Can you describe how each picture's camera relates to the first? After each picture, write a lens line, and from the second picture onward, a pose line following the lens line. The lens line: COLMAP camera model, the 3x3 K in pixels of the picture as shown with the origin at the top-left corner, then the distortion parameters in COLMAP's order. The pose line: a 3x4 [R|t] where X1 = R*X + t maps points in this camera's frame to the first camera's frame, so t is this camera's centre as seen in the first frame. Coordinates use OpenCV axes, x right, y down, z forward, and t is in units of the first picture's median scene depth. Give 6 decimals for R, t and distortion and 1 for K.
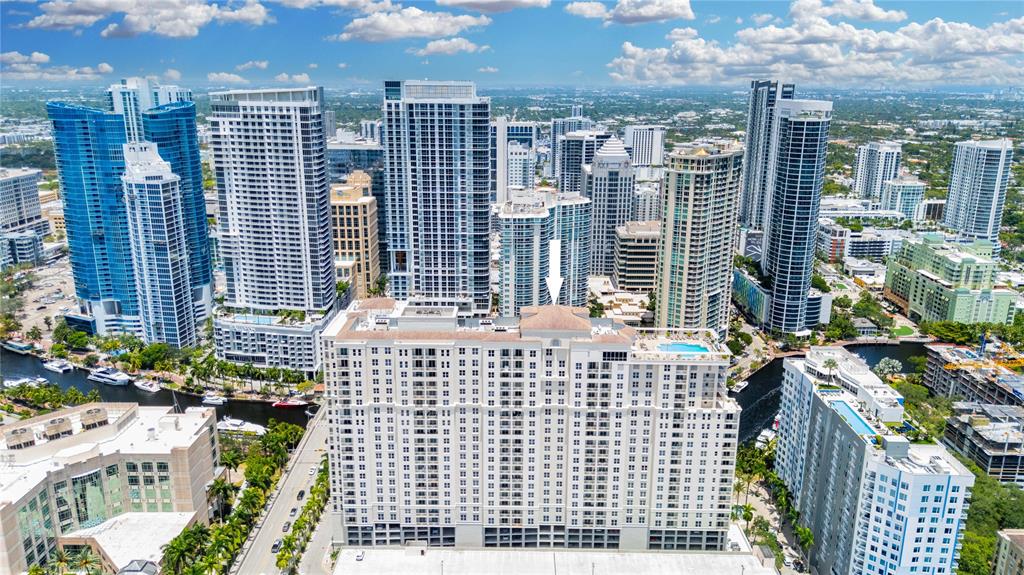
lens RADIAL K [[753.3, 0, 510.9], [0, 753.3, 293.8], [0, 0, 1]] dist [0.067440, -0.065838]
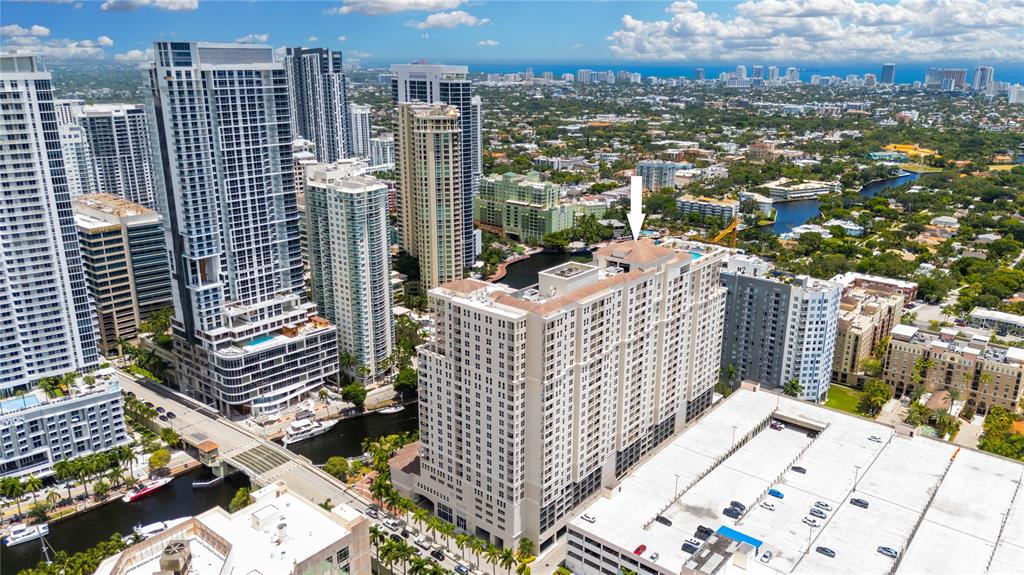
lens RADIAL K [[753.3, 0, 515.6], [0, 753.3, 290.6], [0, 0, 1]] dist [0.067440, -0.065838]
pose [[0.625207, -0.235406, 0.744110, -0.552212], [0.211002, 0.968905, 0.129237, -0.058095], [-0.751395, 0.076209, 0.655437, 0.230265]]
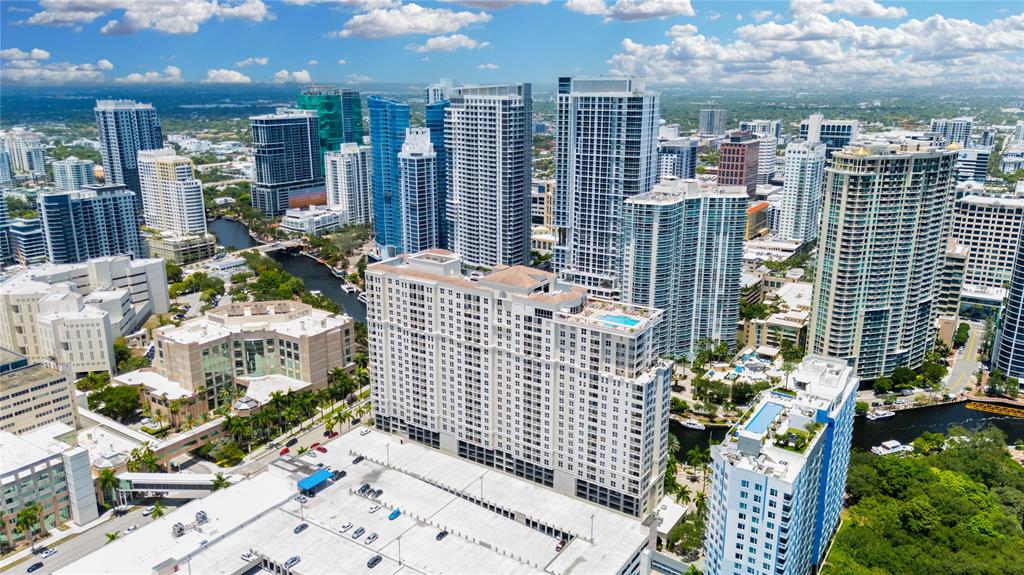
lens RADIAL K [[753.3, 0, 503.8], [0, 753.3, 296.3], [0, 0, 1]] dist [0.067440, -0.065838]
pose [[0.835934, 0.146746, -0.528848, 0.396616], [-0.145346, 0.988379, 0.044513, 0.008237], [0.529235, 0.039656, 0.847548, -0.004436]]
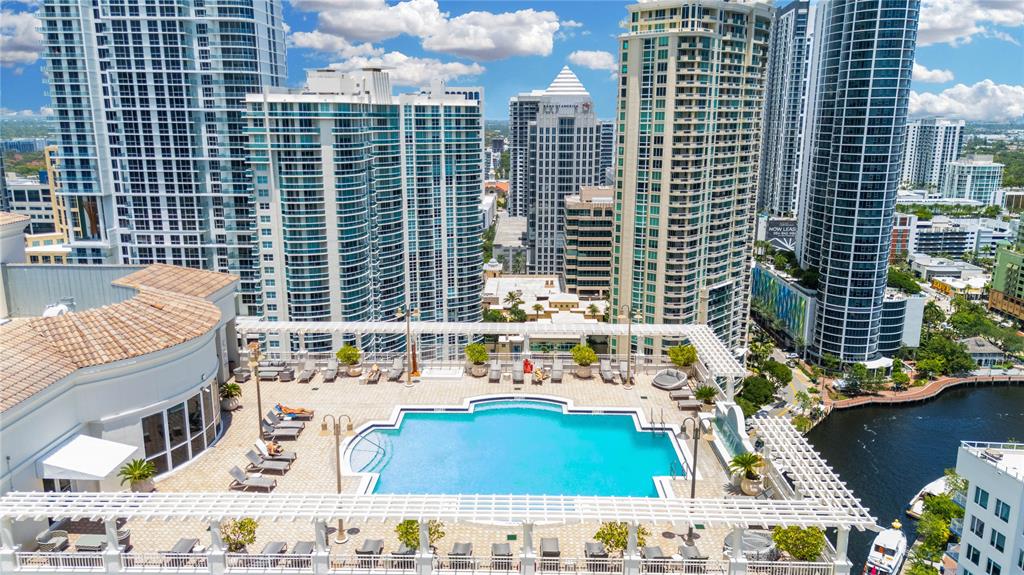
lens RADIAL K [[753.3, 0, 514.6], [0, 753.3, 292.6], [0, 0, 1]] dist [0.067440, -0.065838]
pose [[0.999981, -0.001196, -0.005971, 0.137654], [0.000923, 0.998959, -0.045598, 0.029233], [0.006019, 0.045592, 0.998942, 0.506788]]
